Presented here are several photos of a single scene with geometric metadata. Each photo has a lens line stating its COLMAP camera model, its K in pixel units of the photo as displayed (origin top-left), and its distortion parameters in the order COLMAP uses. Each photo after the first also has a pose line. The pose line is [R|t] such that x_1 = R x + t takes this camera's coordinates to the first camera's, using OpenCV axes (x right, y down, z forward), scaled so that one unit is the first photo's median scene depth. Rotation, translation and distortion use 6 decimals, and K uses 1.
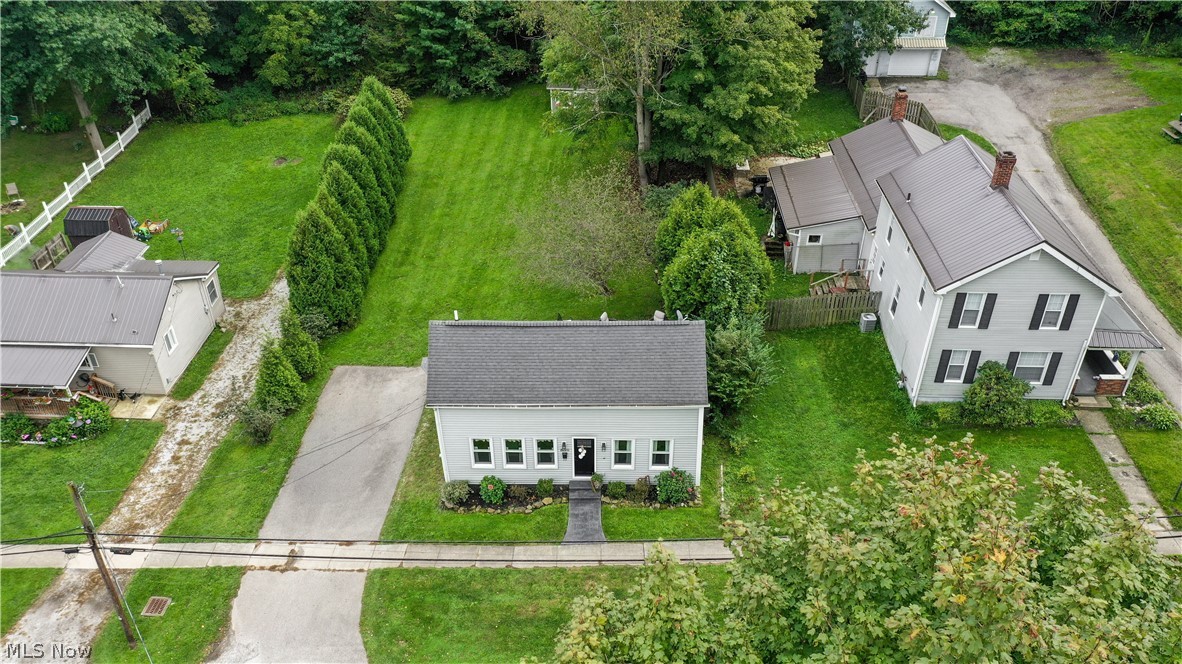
lens RADIAL K [[939.6, 0, 590.2], [0, 939.6, 326.0], [0, 0, 1]] dist [0.012368, 0.005315]
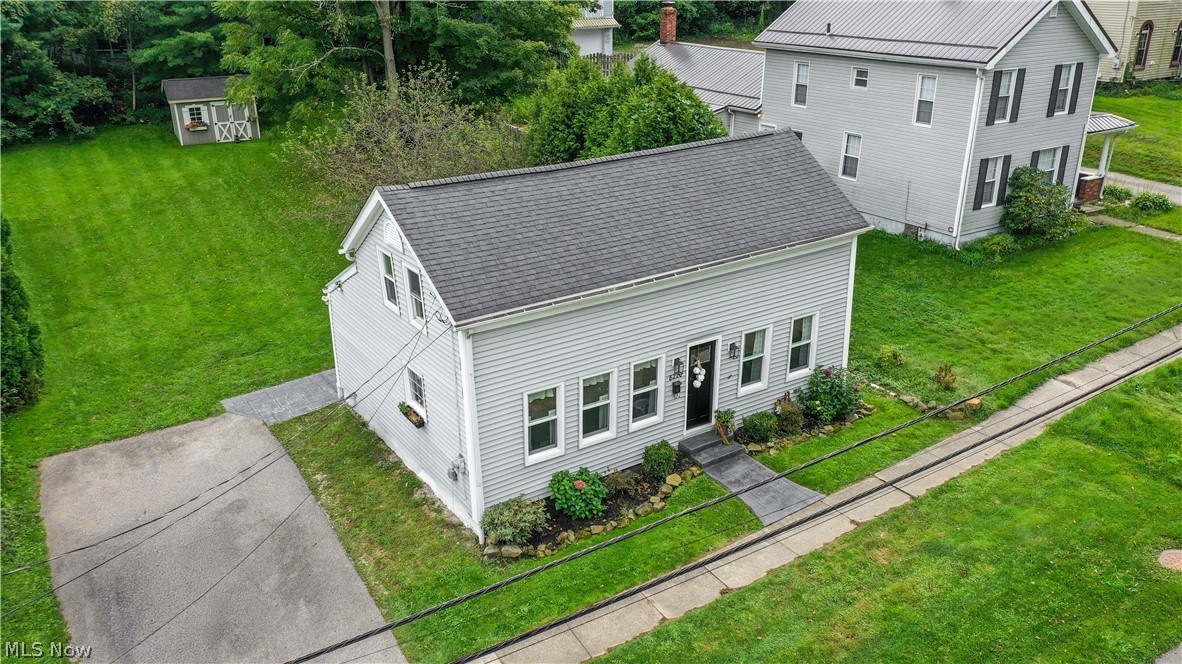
lens RADIAL K [[939.6, 0, 590.2], [0, 939.6, 326.0], [0, 0, 1]] dist [0.012368, 0.005315]
pose [[0.821275, -0.205326, 0.532305, -0.345216], [0.314327, 0.941467, -0.121813, 0.152438], [-0.476136, 0.267360, 0.837743, 0.549427]]
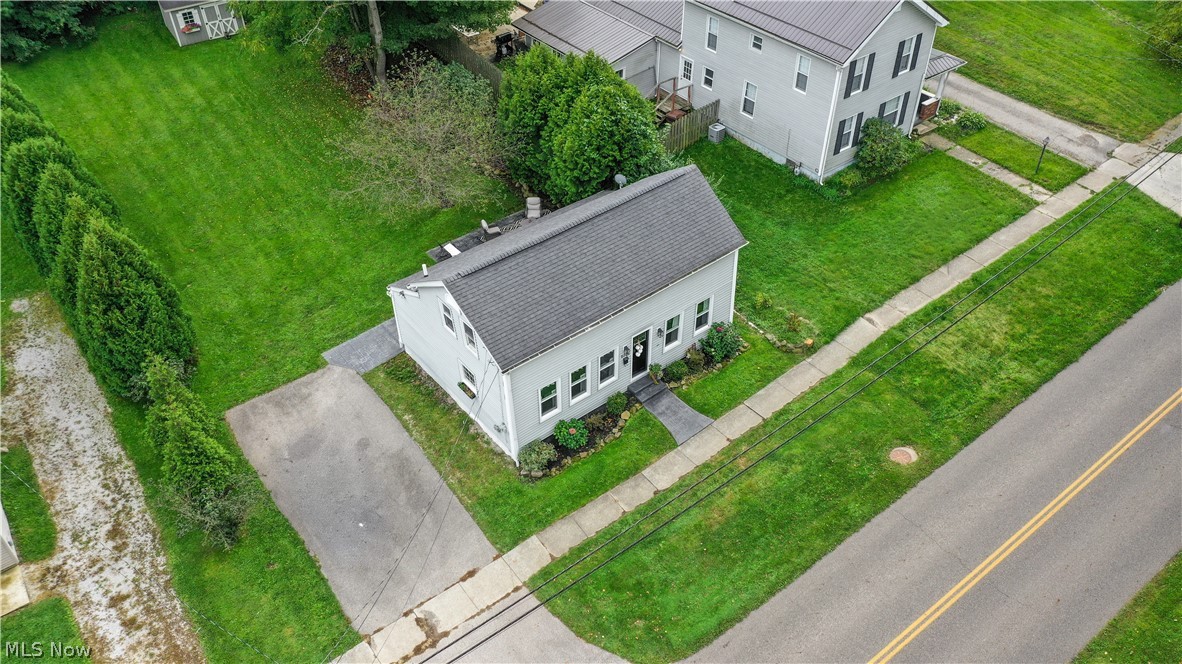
lens RADIAL K [[939.6, 0, 590.2], [0, 939.6, 326.0], [0, 0, 1]] dist [0.012368, 0.005315]
pose [[0.770802, -0.413237, 0.484871, -0.465286], [0.356881, 0.910542, 0.208684, -0.089202], [-0.527731, 0.012187, 0.849324, 0.254687]]
